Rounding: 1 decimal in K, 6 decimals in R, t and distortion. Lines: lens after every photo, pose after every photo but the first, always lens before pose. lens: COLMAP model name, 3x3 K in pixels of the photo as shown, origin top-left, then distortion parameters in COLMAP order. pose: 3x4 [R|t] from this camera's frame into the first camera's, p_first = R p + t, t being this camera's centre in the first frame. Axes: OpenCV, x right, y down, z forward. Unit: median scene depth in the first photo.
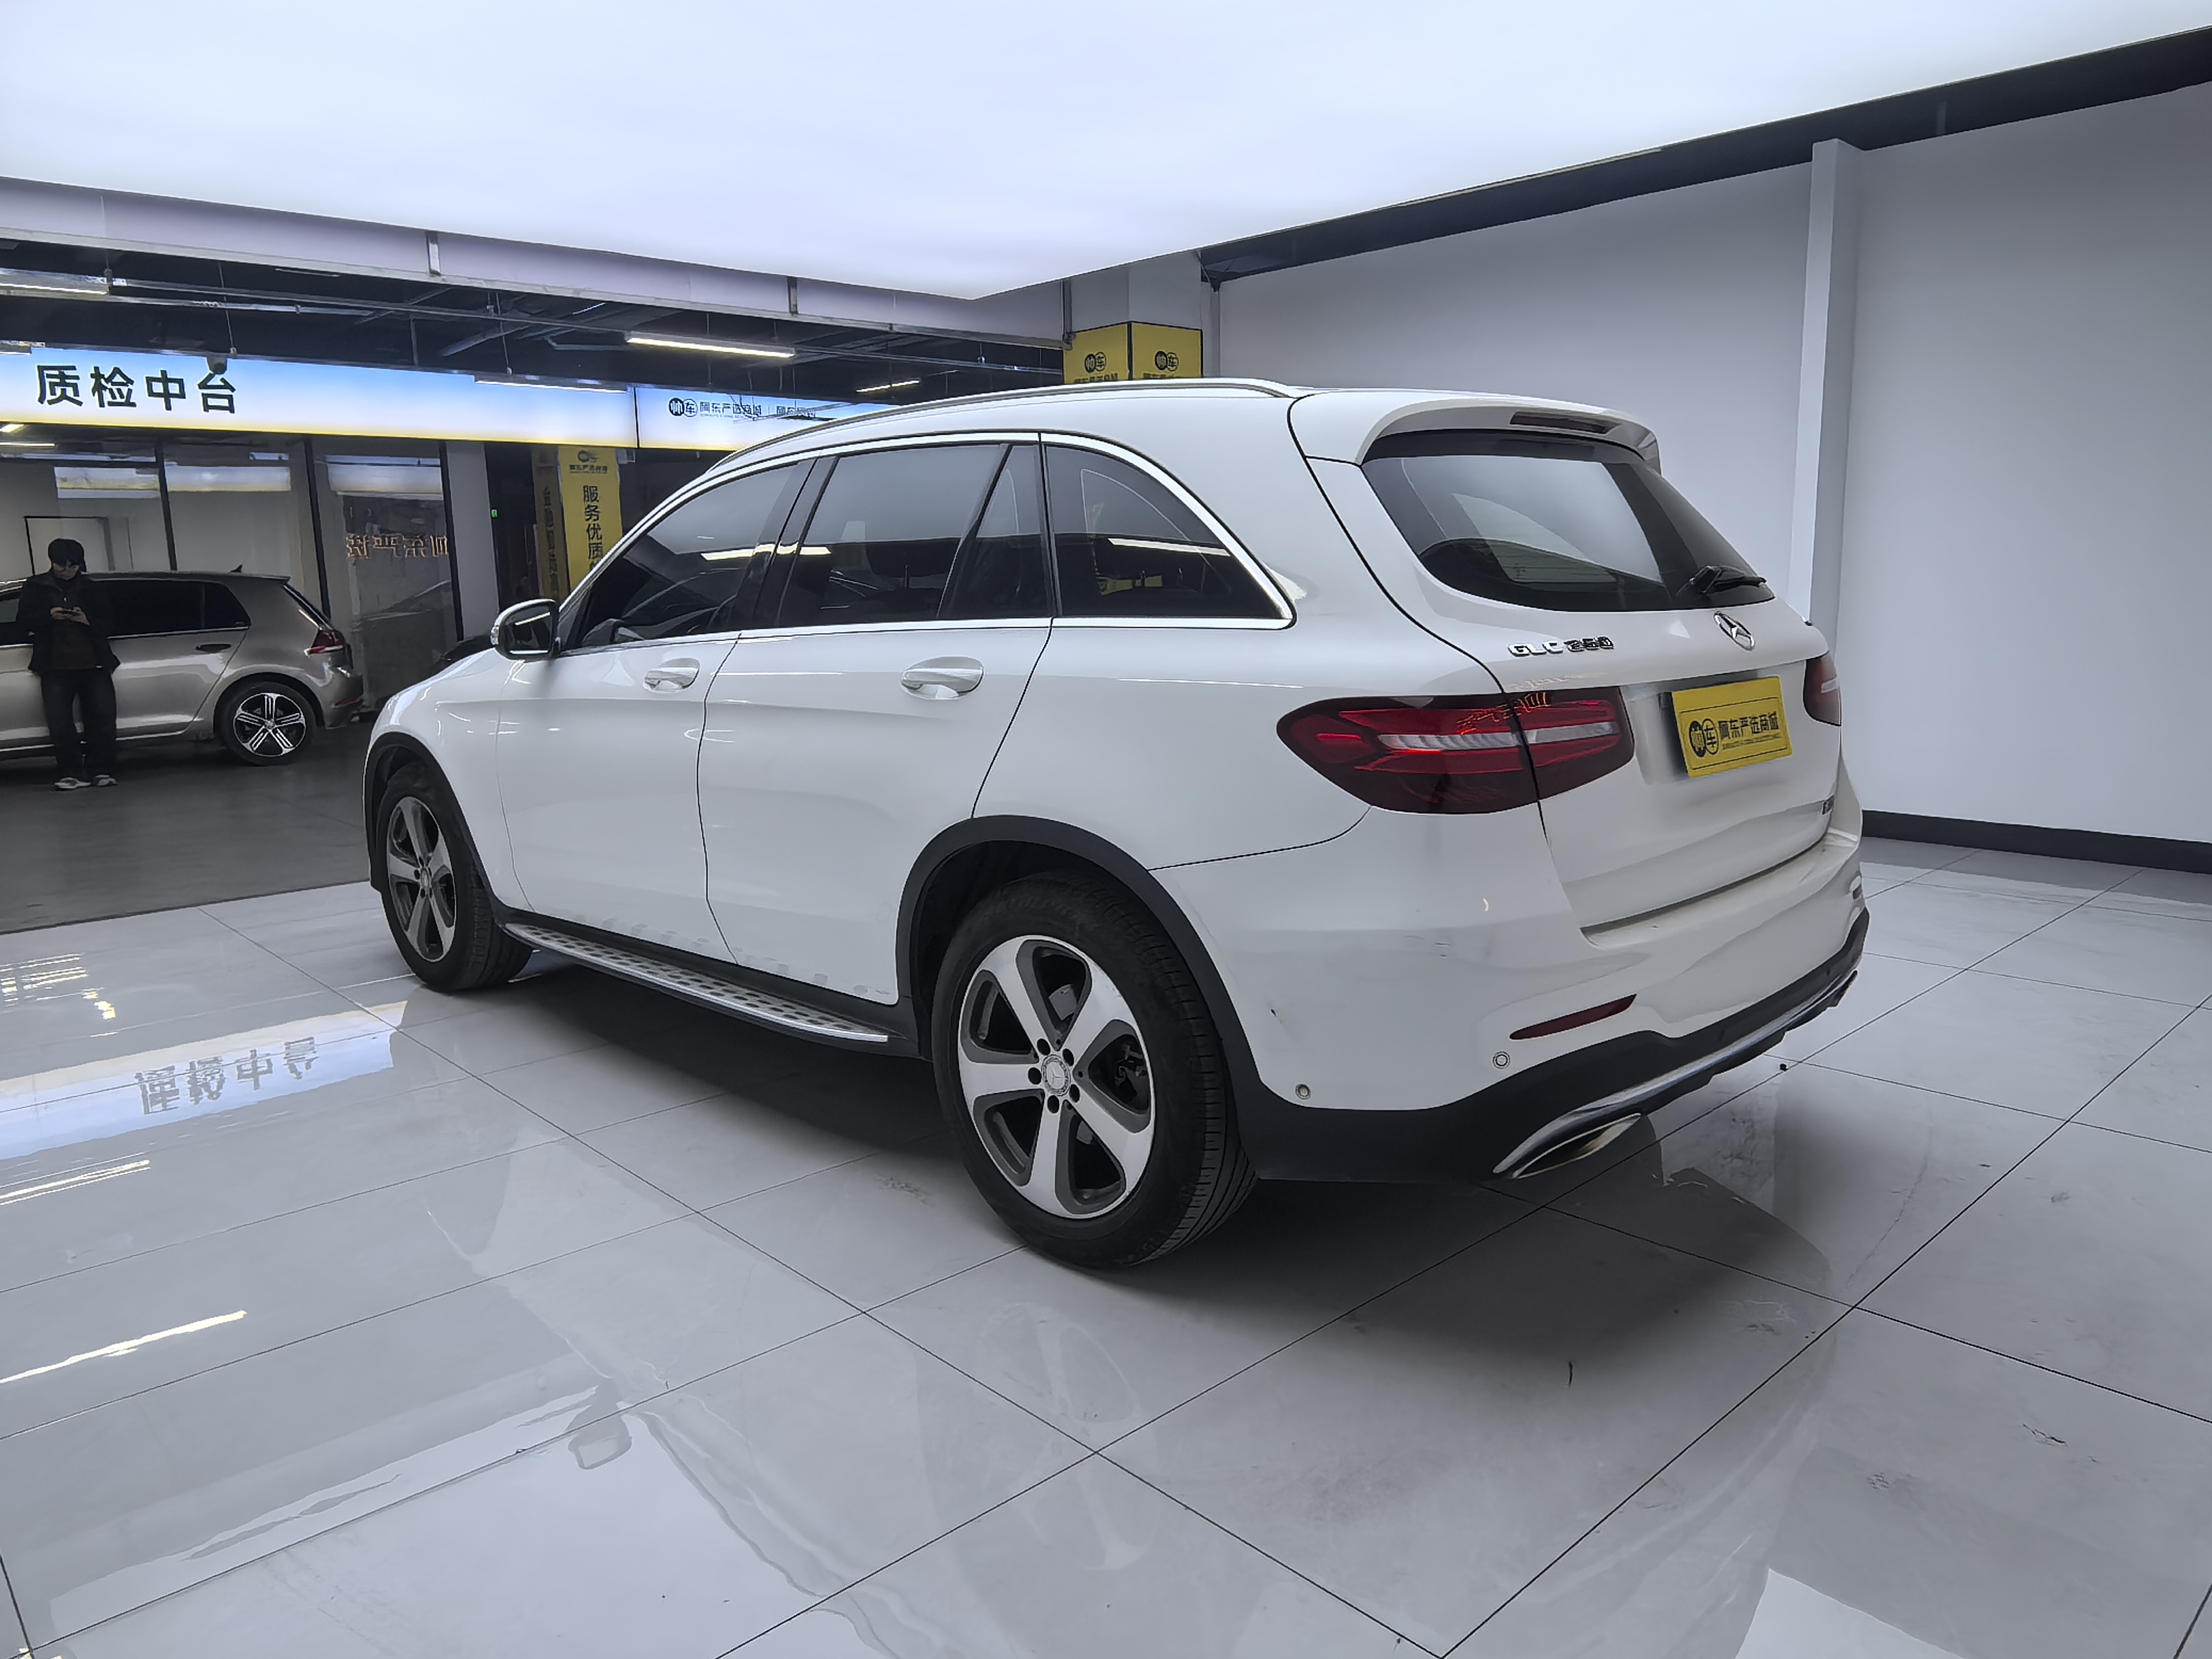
lens RADIAL K [[1555.3, 0, 1106.0], [0, 1555.3, 829.5], [0, 0, 1]] dist [-0.002326, -0.004129]
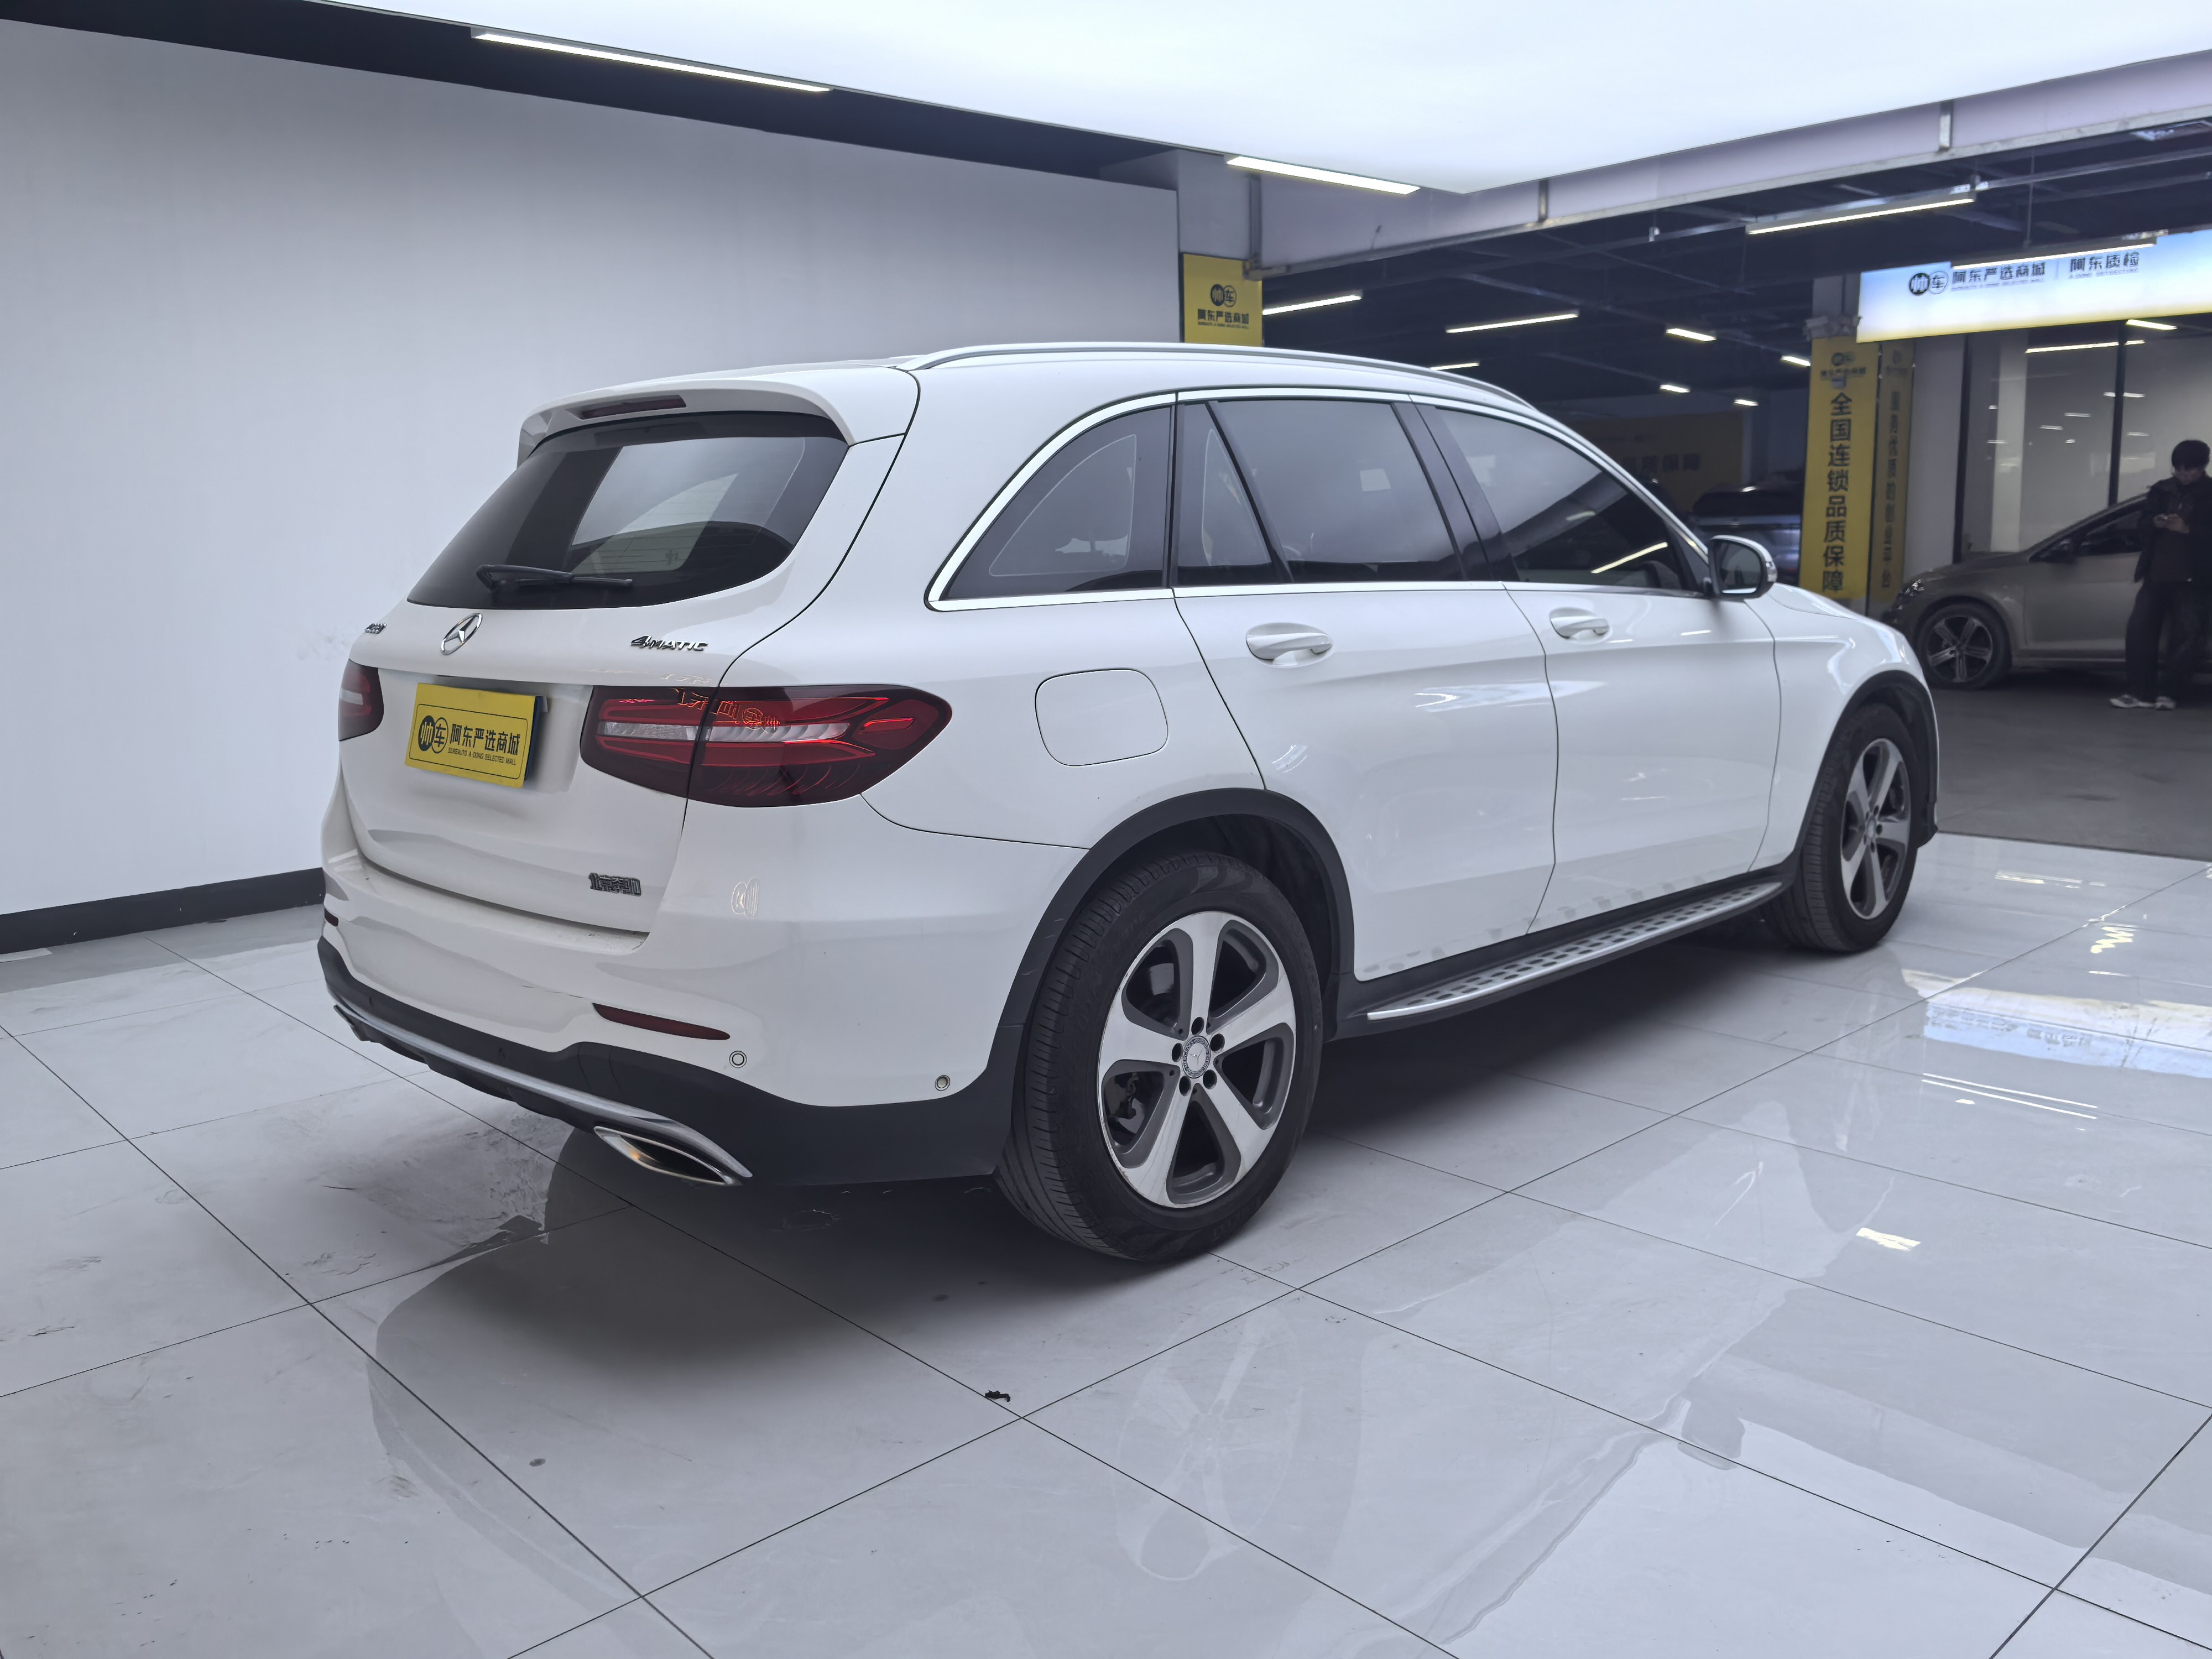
lens RADIAL K [[1763.9, 0, 1106.0], [0, 1763.9, 829.5], [0, 0, 1]] dist [0.012521, -0.000855]
pose [[-0.011475, 0.190246, -0.981669, 0.615826], [-0.138041, 0.972033, 0.189993, -0.112634], [0.990360, 0.137691, 0.015108, 0.575771]]
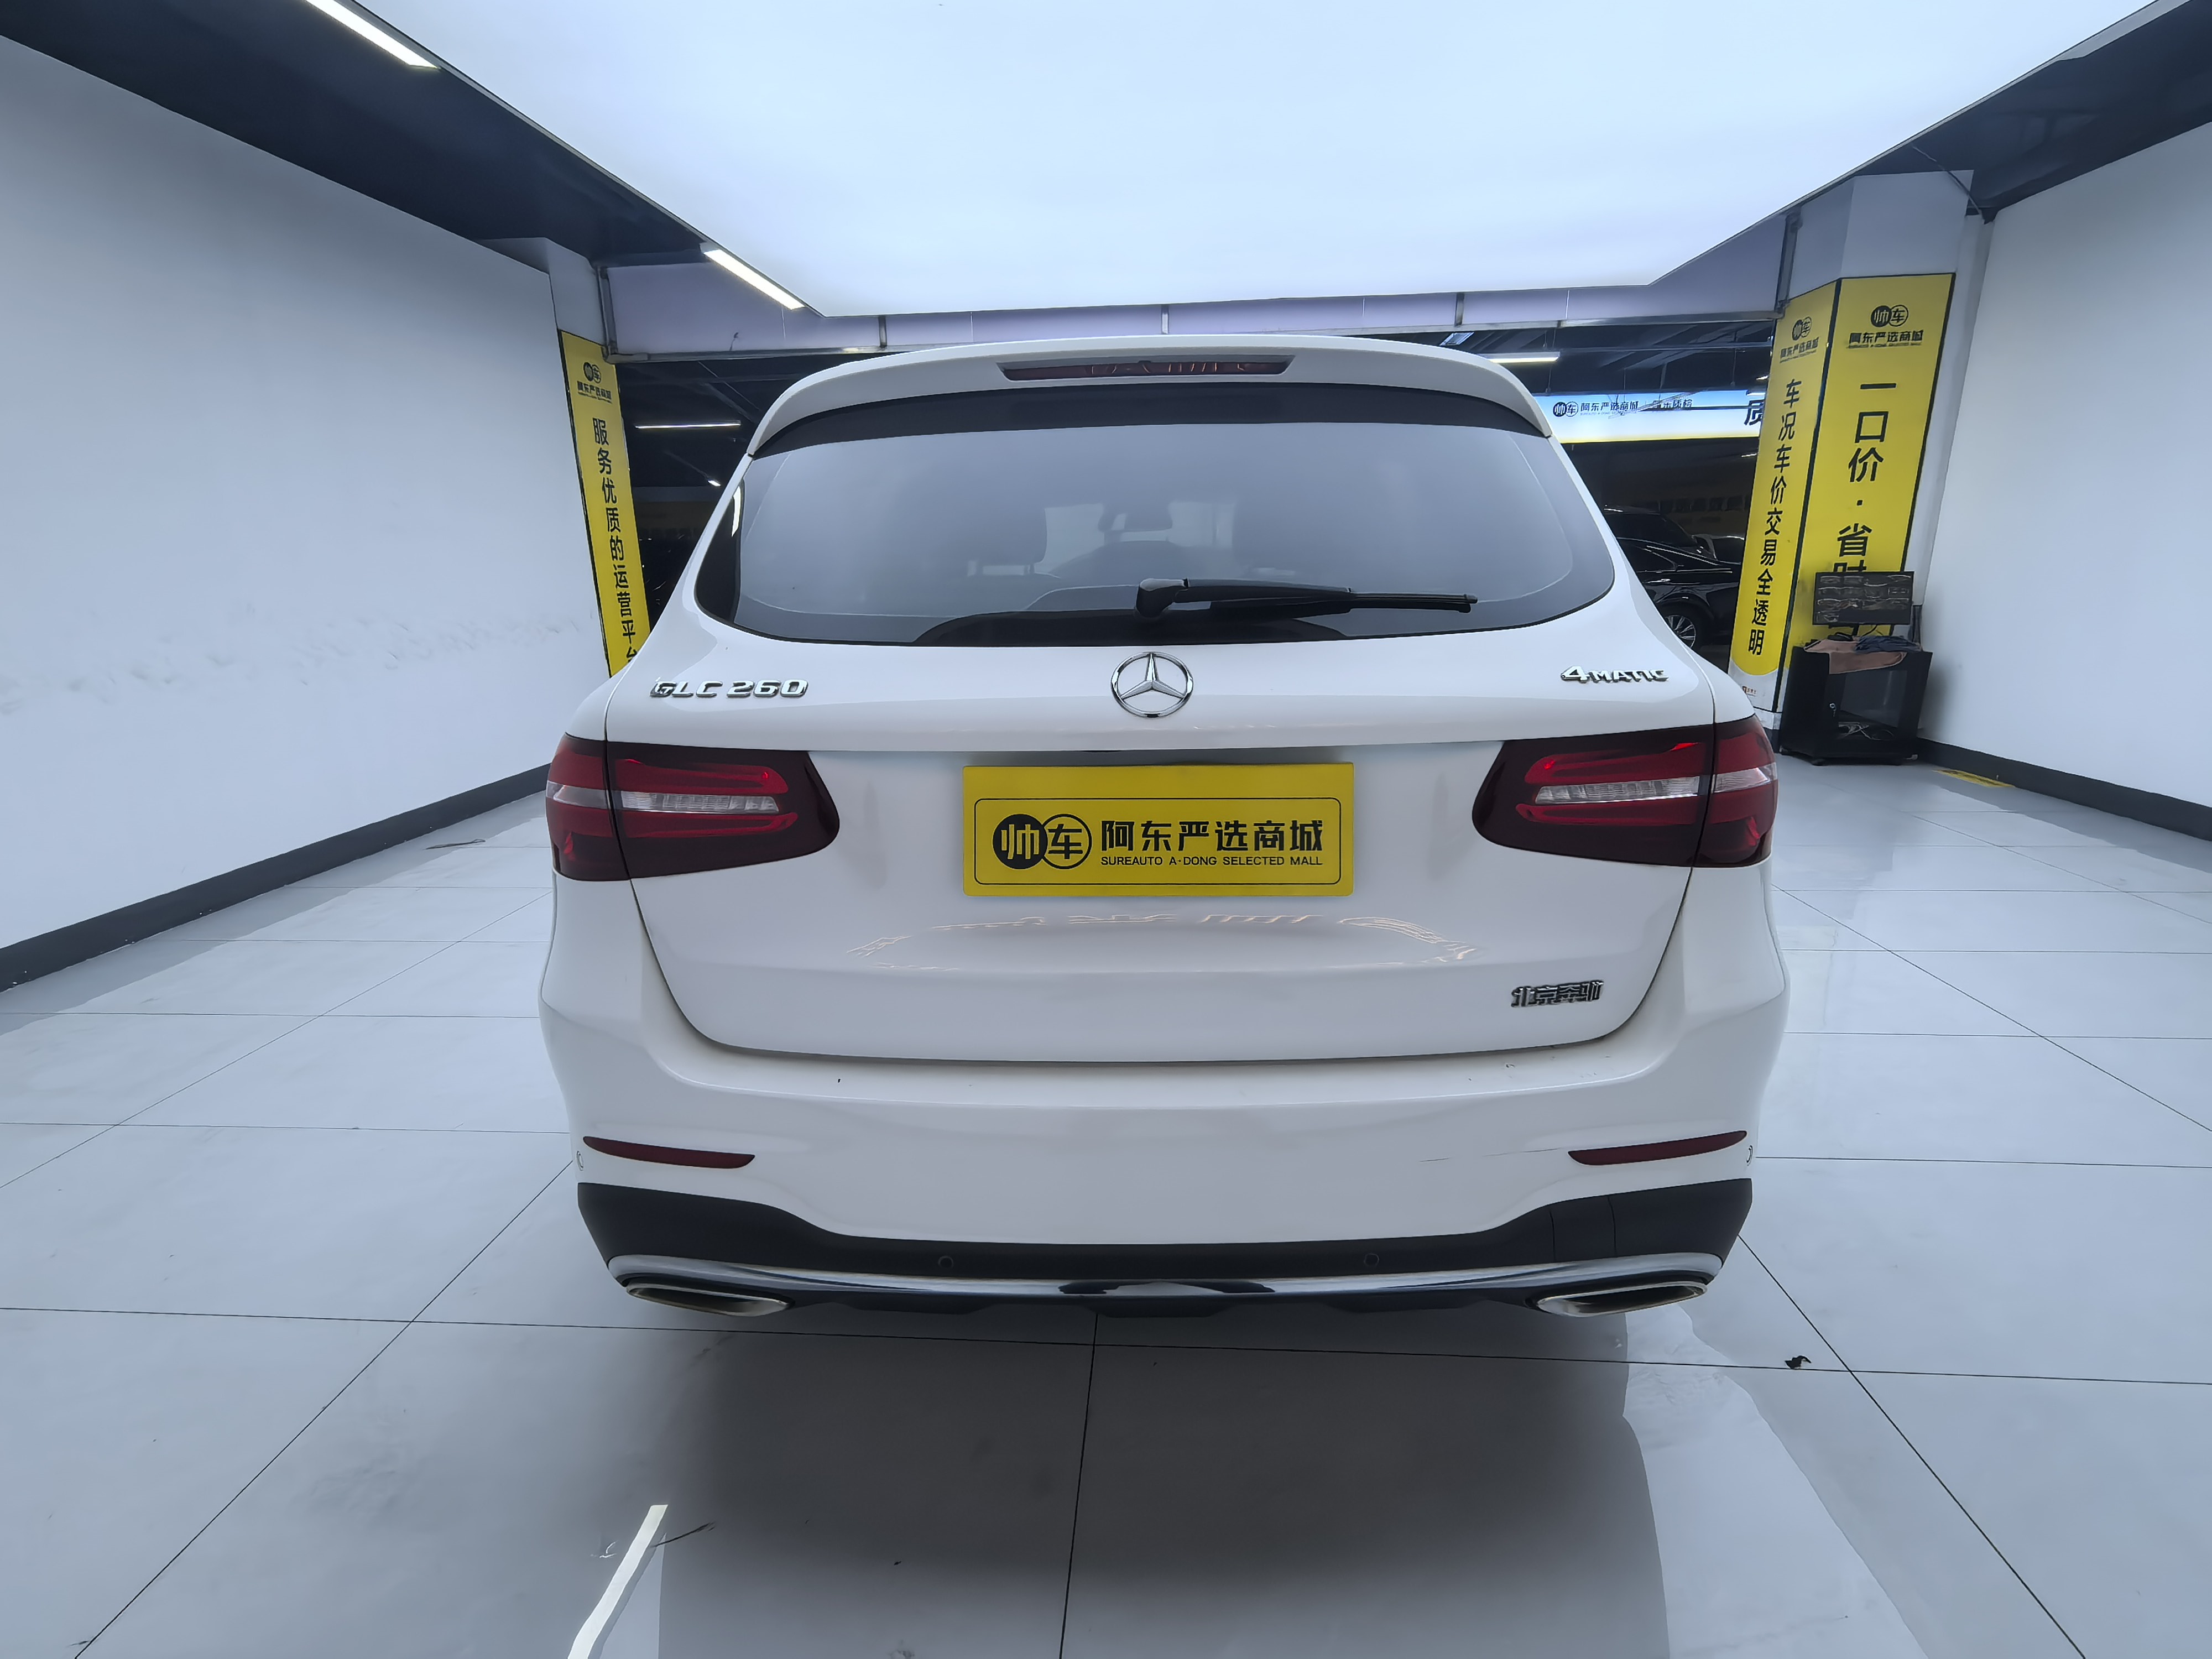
lens RADIAL K [[1026.4, 0, 1106.0], [0, 1026.4, 829.5], [0, 0, 1]] dist [0.007686, -0.000434]
pose [[0.679131, 0.197961, -0.706819, 0.288673], [-0.117017, 0.979830, 0.161990, -0.056195], [0.724630, -0.027302, 0.688597, 0.288480]]
